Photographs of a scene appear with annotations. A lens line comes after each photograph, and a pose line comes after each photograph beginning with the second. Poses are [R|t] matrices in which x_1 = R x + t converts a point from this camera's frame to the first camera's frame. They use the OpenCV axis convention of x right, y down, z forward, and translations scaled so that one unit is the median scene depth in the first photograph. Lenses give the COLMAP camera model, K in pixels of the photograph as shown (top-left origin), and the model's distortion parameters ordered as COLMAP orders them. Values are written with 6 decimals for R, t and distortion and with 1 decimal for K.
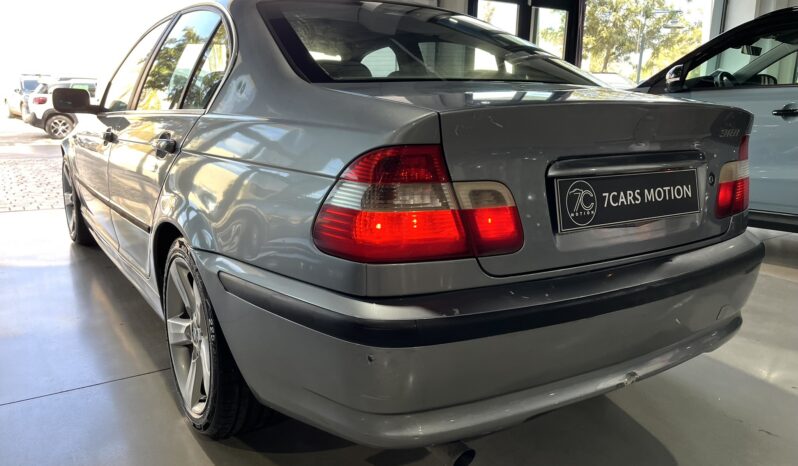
lens RADIAL K [[594.0, 0, 399.4], [0, 594.0, 250.4], [0, 0, 1]] dist [0.008455, -0.002002]
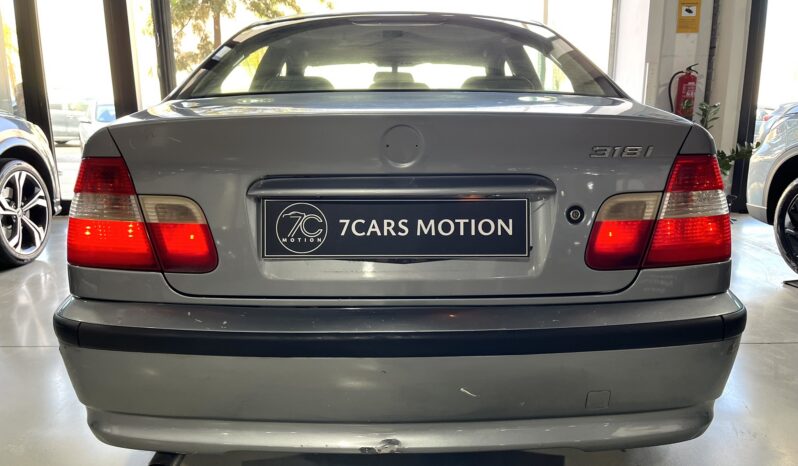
lens RADIAL K [[594.0, 0, 399.4], [0, 594.0, 250.4], [0, 0, 1]] dist [0.008455, -0.002002]
pose [[0.843272, 0.095619, -0.528914, 0.883223], [-0.114397, 0.993431, -0.002792, -0.059863], [0.525173, 0.062860, 0.848671, 0.325427]]
